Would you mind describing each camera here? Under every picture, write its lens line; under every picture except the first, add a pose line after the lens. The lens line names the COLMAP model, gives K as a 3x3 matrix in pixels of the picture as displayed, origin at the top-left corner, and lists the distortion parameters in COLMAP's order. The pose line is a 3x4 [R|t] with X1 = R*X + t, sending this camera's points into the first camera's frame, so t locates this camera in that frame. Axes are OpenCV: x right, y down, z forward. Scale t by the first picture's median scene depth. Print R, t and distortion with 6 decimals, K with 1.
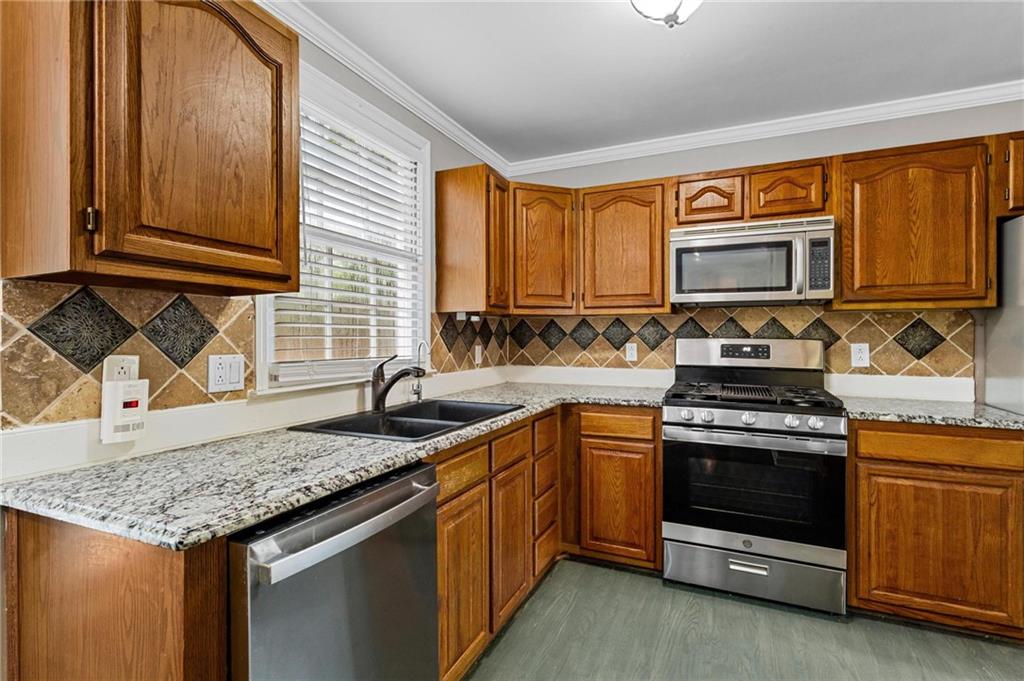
lens RADIAL K [[488.5, 0, 513.0], [0, 488.5, 336.8], [0, 0, 1]] dist [0.002866, 0.000445]
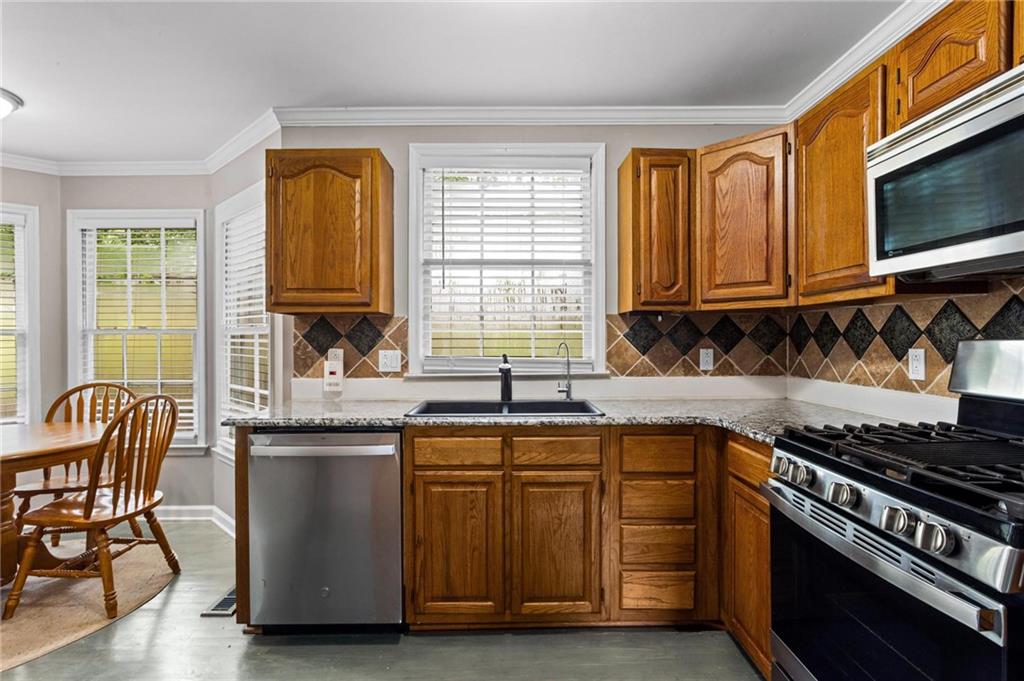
lens RADIAL K [[524.5, 0, 512.9], [0, 524.5, 342.1], [0, 0, 1]] dist [-0.001855, 0.000036]
pose [[0.411941, 0.002857, -0.911206, 0.739846], [0.003265, 0.999984, 0.004611, 0.001339], [0.911205, -0.004875, 0.411925, 0.393984]]
